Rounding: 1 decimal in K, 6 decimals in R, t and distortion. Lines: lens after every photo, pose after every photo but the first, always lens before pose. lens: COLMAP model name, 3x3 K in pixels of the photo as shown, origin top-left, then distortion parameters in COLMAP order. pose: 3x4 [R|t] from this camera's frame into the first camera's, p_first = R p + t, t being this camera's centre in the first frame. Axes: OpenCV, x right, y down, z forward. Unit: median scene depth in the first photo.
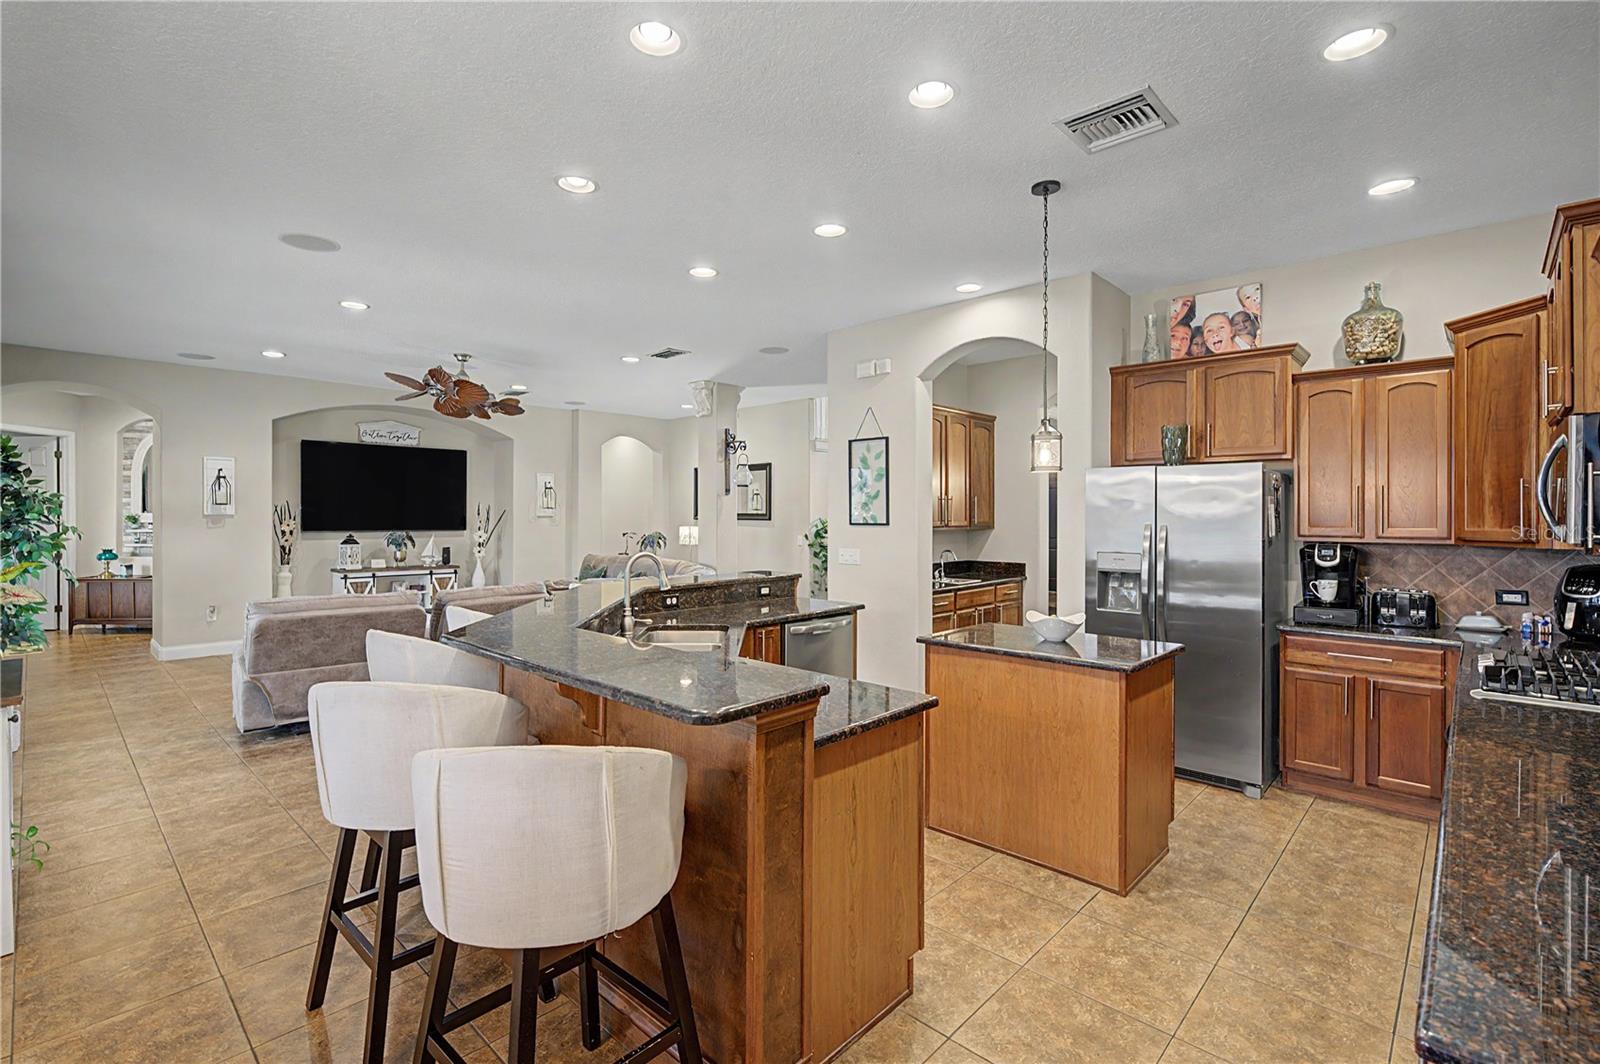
lens RADIAL K [[724.8, 0, 794.1], [0, 724.8, 517.5], [0, 0, 1]] dist [0.001139, 0.000061]
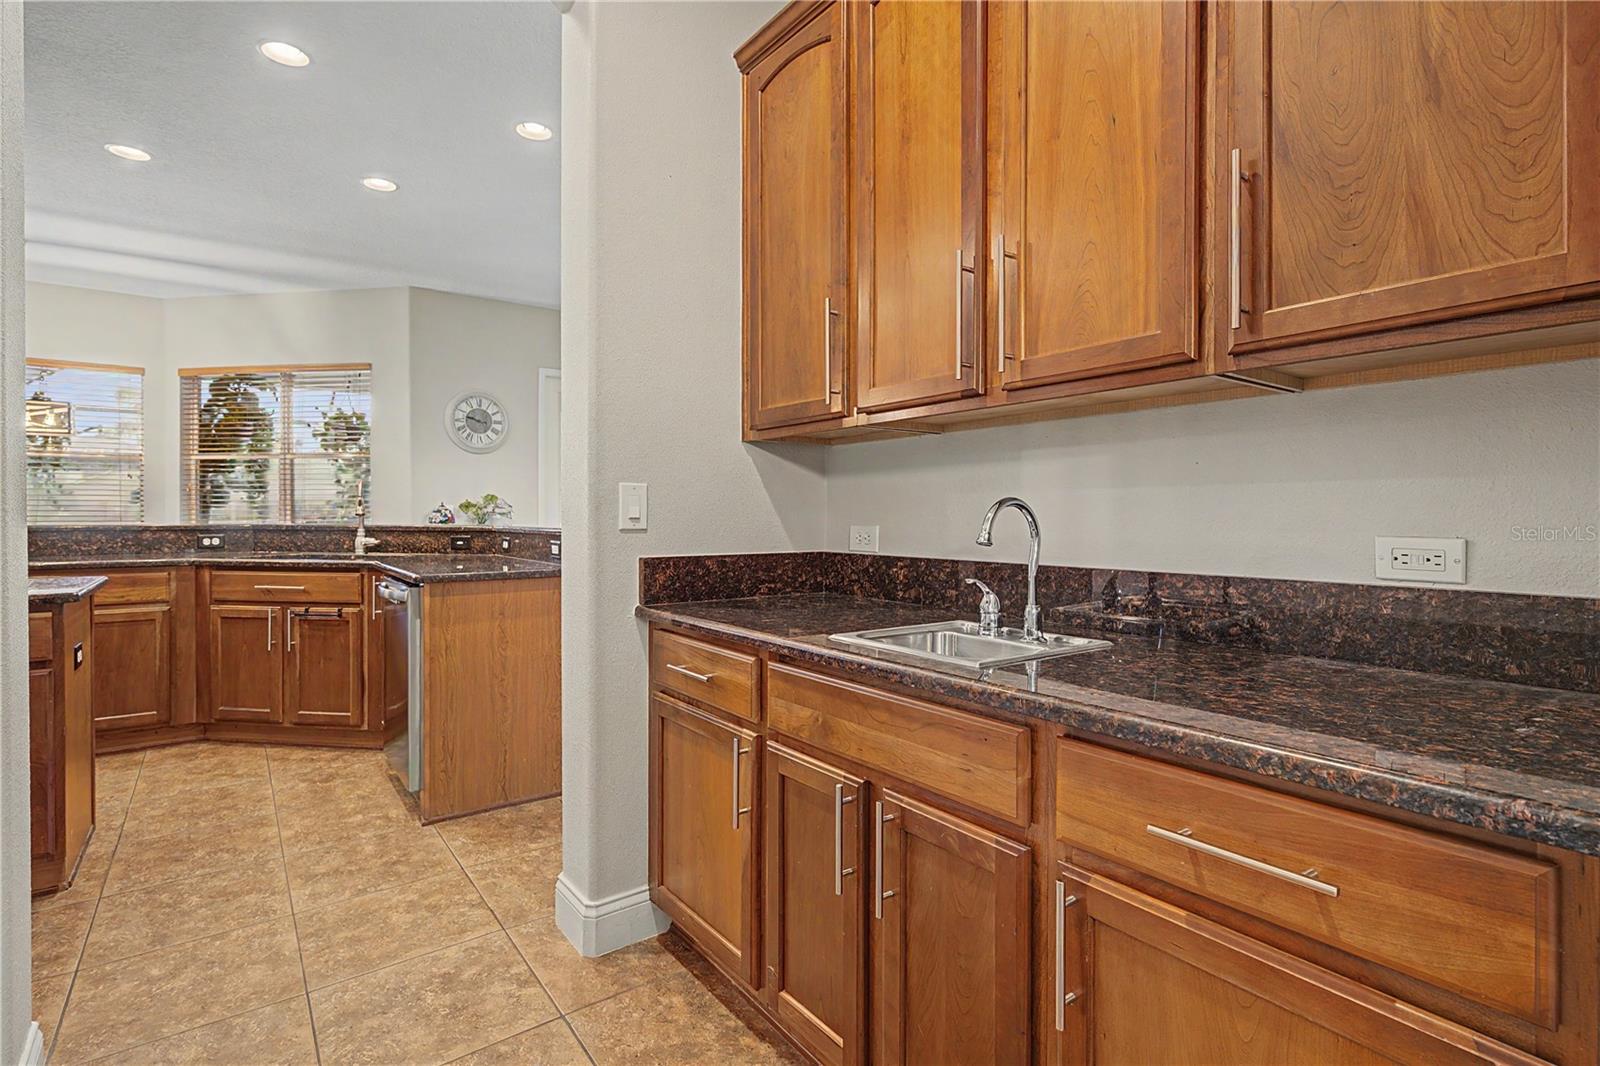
lens RADIAL K [[781.2, 0, 797.6], [0, 781.2, 512.1], [0, 0, 1]] dist [0.000290, 0.000060]
pose [[-0.173716, -0.005257, -0.984782, 0.538104], [-0.007034, 0.999967, -0.004098, 0.059776], [0.984771, 0.006215, -0.173747, 1.170251]]
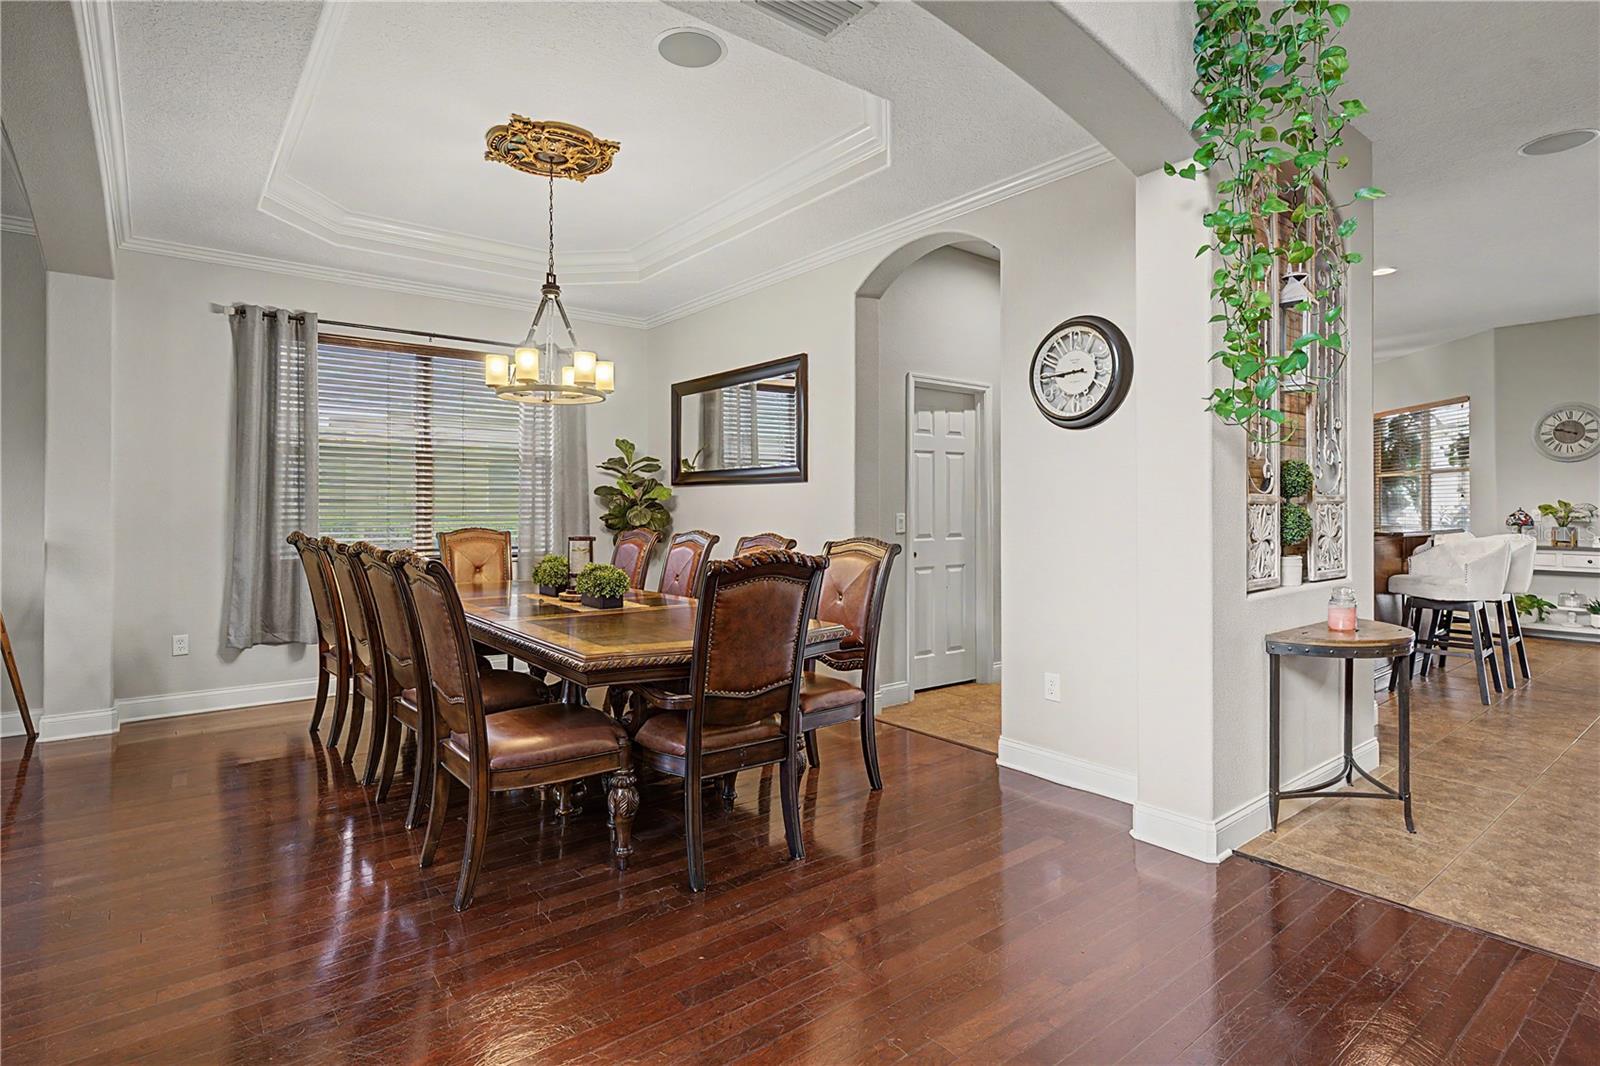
lens RADIAL K [[812.9, 0, 799.3], [0, 812.9, 504.7], [0, 0, 1]] dist [0.000952, -0.000064]
pose [[-0.990647, 0.001484, 0.136439, 0.533804], [0.001548, 0.999999, 0.000361, 0.037264], [-0.136438, 0.000569, -0.990648, 2.024207]]
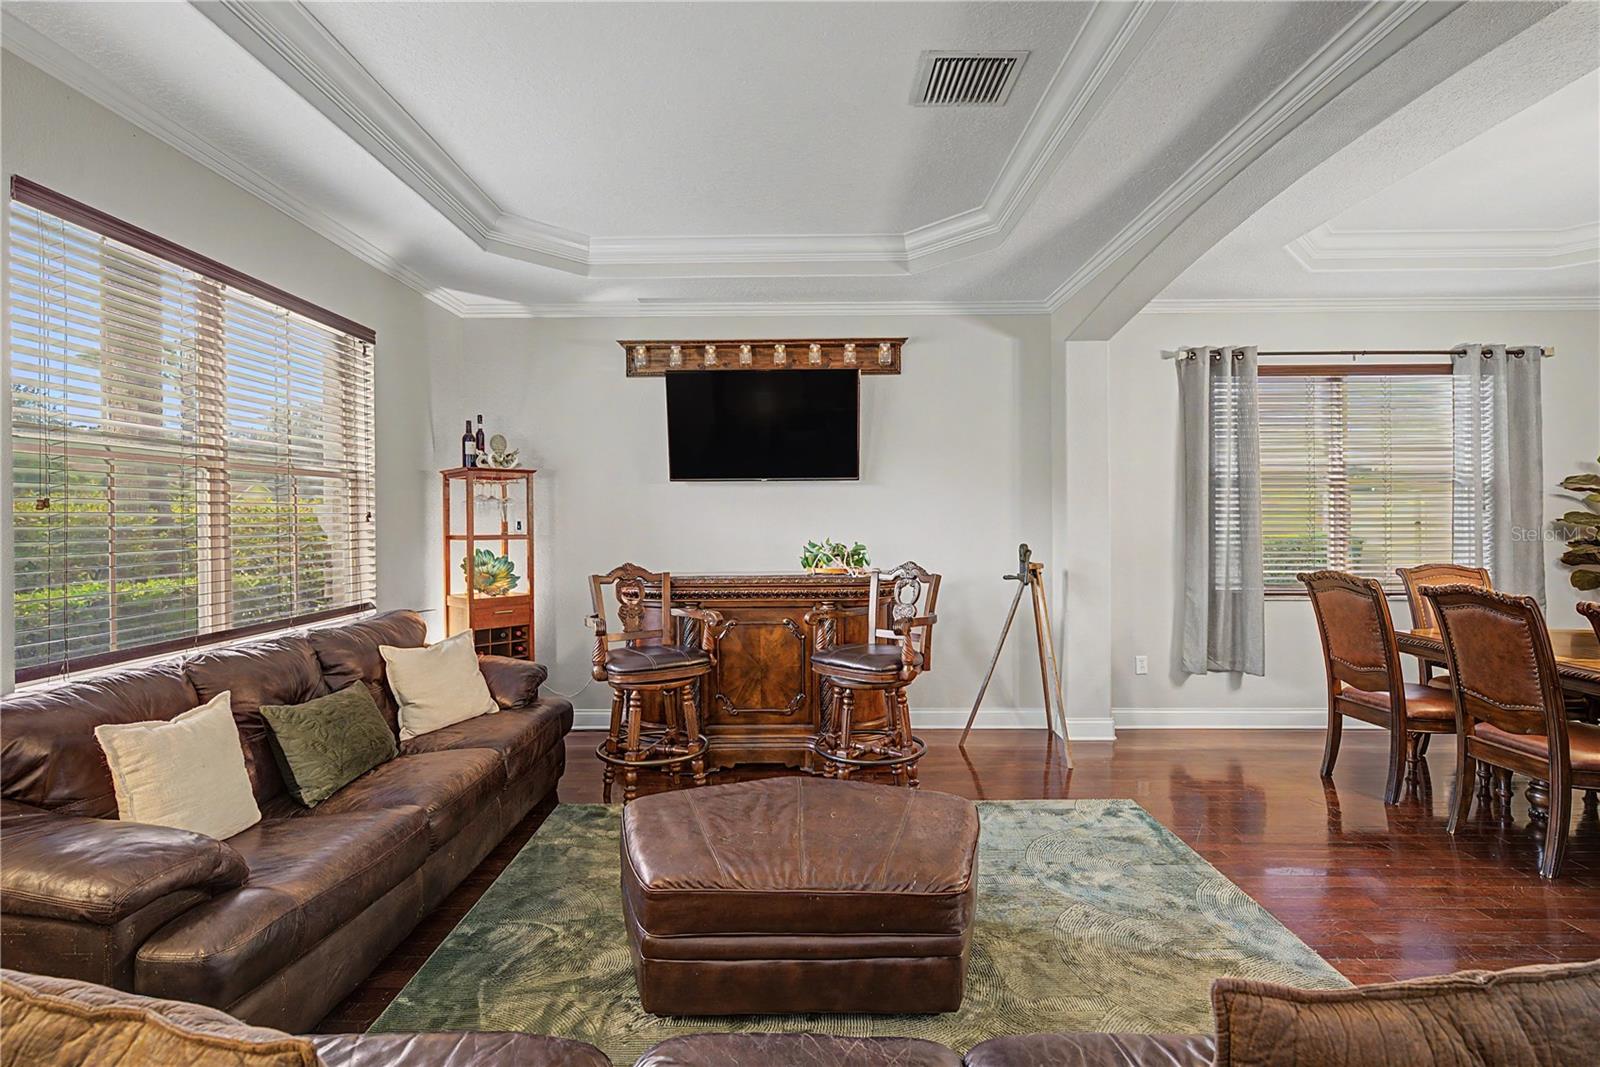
lens RADIAL K [[750.4, 0, 795.4], [0, 750.4, 520.6], [0, 0, 1]] dist [0.000426, -0.000255]
pose [[-0.684641, 0.005300, 0.728861, 0.951552], [0.009724, 0.999951, 0.001863, 0.010405], [-0.728816, 0.008363, -0.684659, 2.156357]]
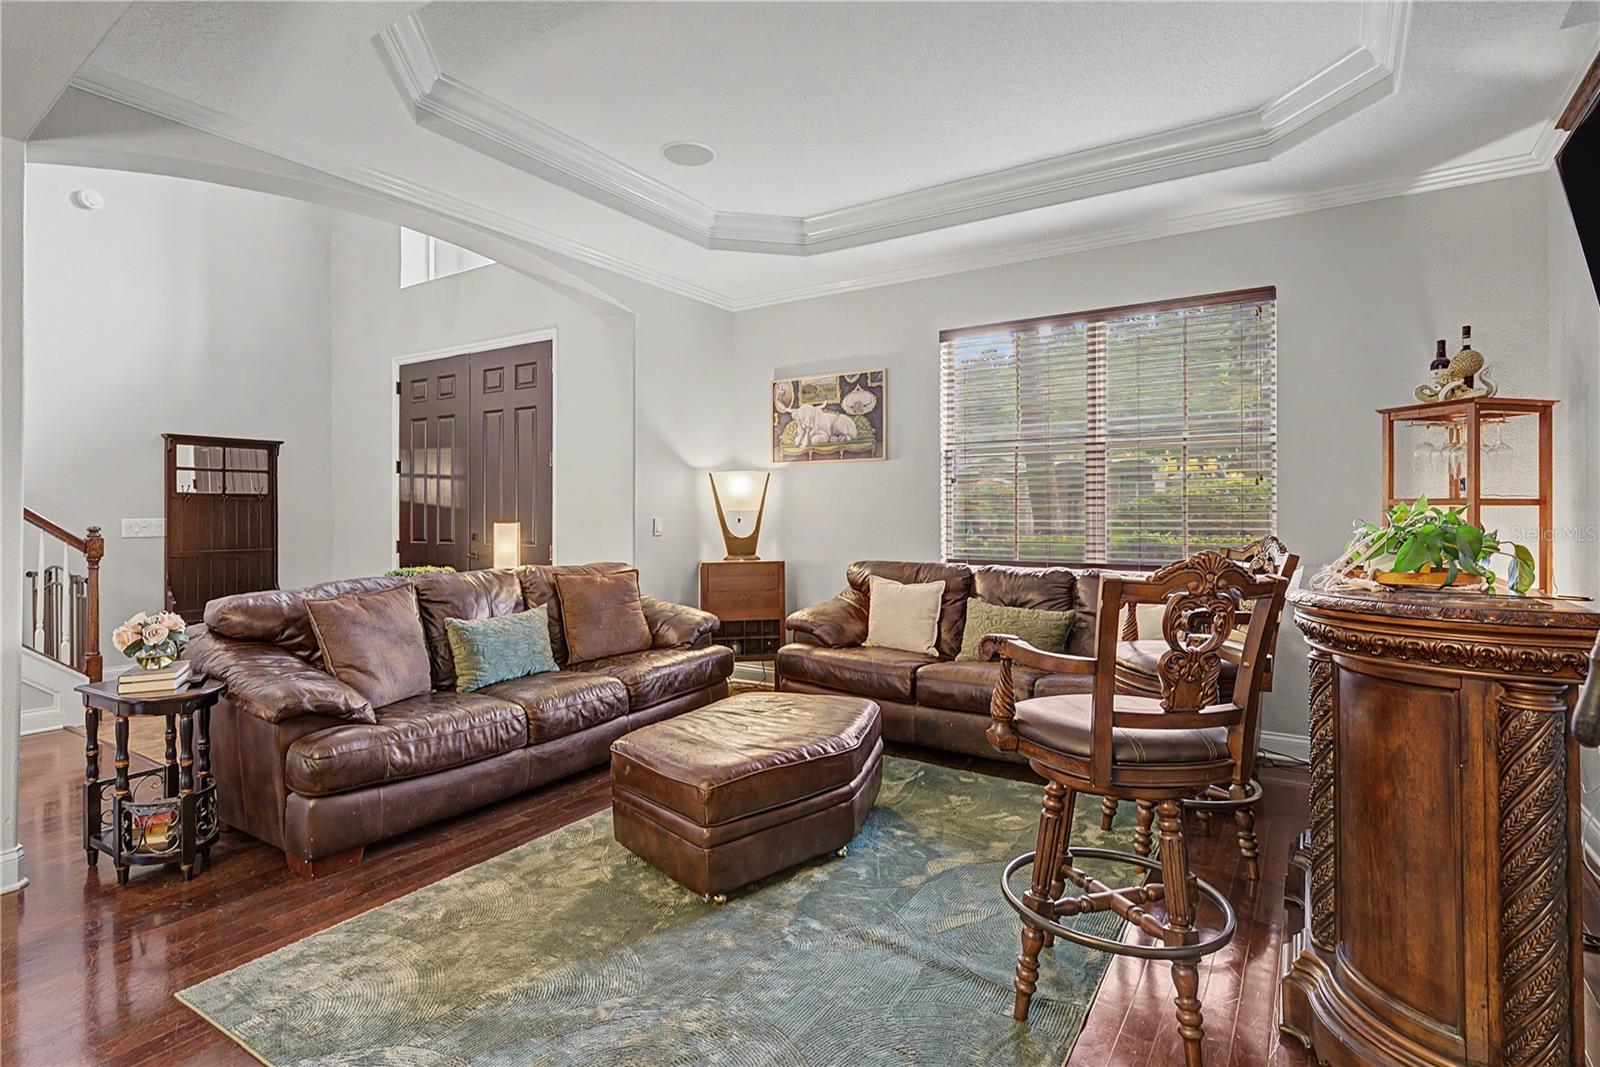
lens RADIAL K [[799.0, 0, 796.4], [0, 799.0, 510.7], [0, 0, 1]] dist [0.001068, -0.000178]
pose [[0.983589, -0.000181, 0.180425, 1.185863], [0.001376, 0.999978, -0.006497, 0.036973], [-0.180420, 0.006639, 0.983567, 1.315597]]
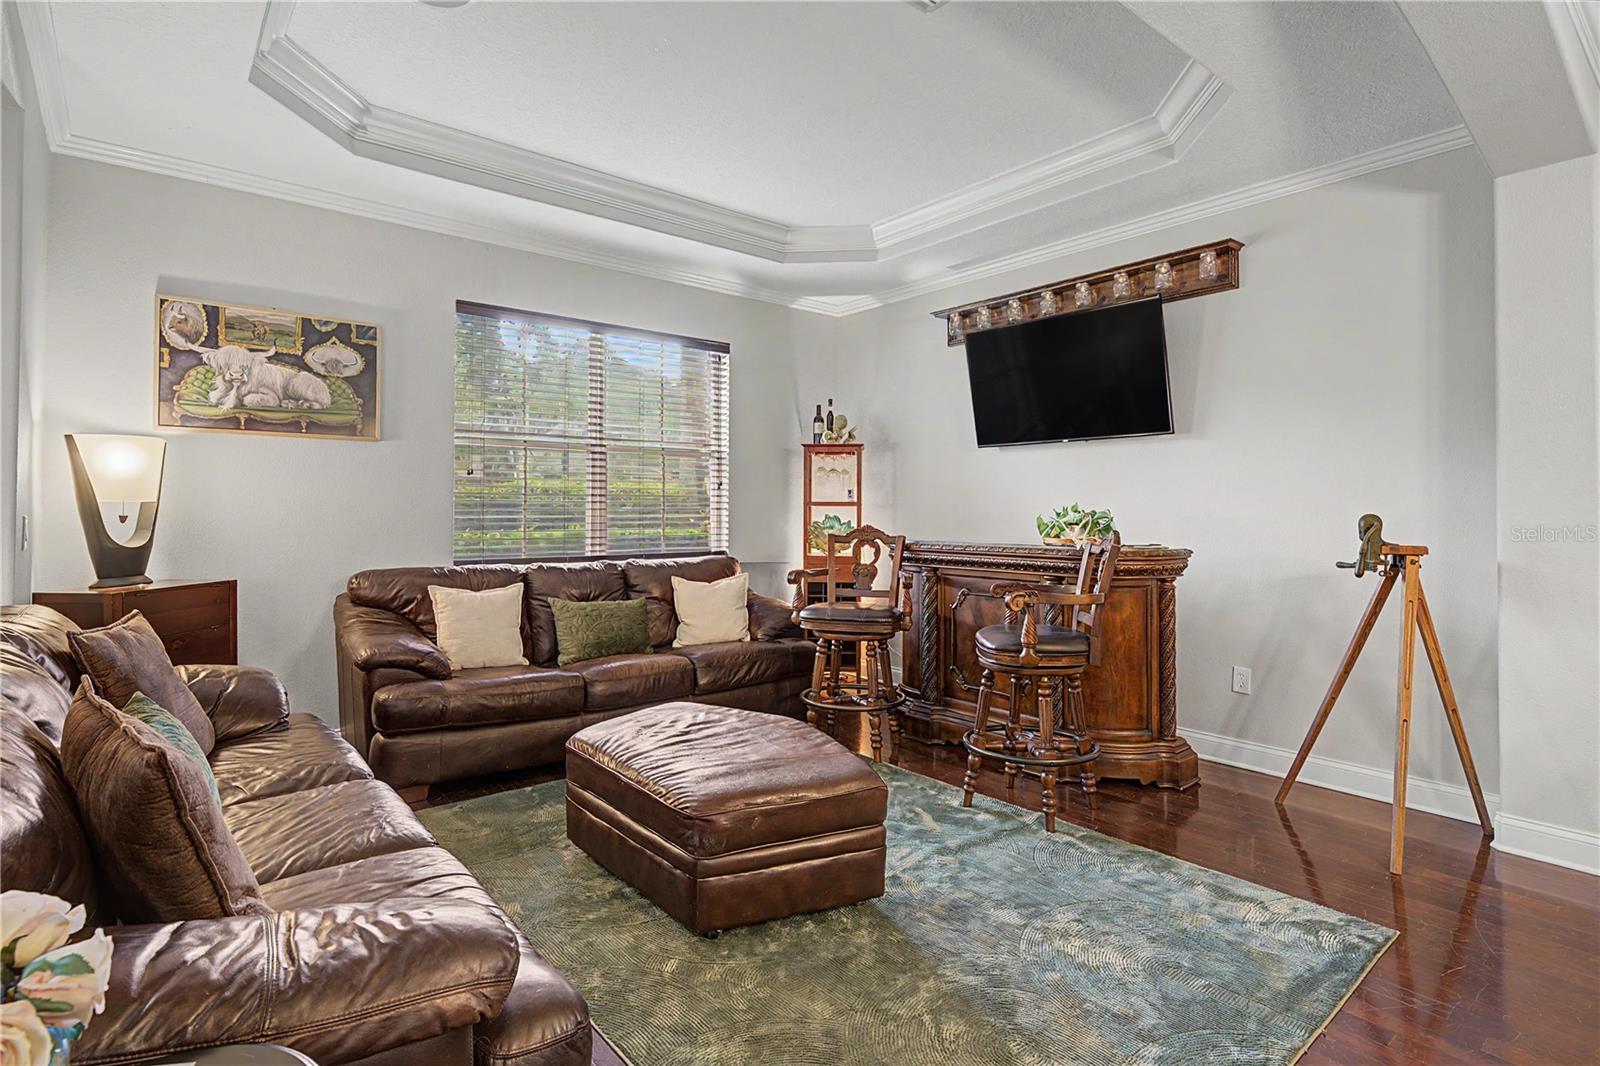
lens RADIAL K [[798.0, 0, 792.7], [0, 798.0, 500.3], [0, 0, 1]] dist [-0.000445, -0.000166]
pose [[0.123182, 0.014253, 0.992282, 0.767609], [0.000542, 0.999896, -0.014430, 0.037476], [-0.992384, 0.002316, 0.123162, 1.752567]]
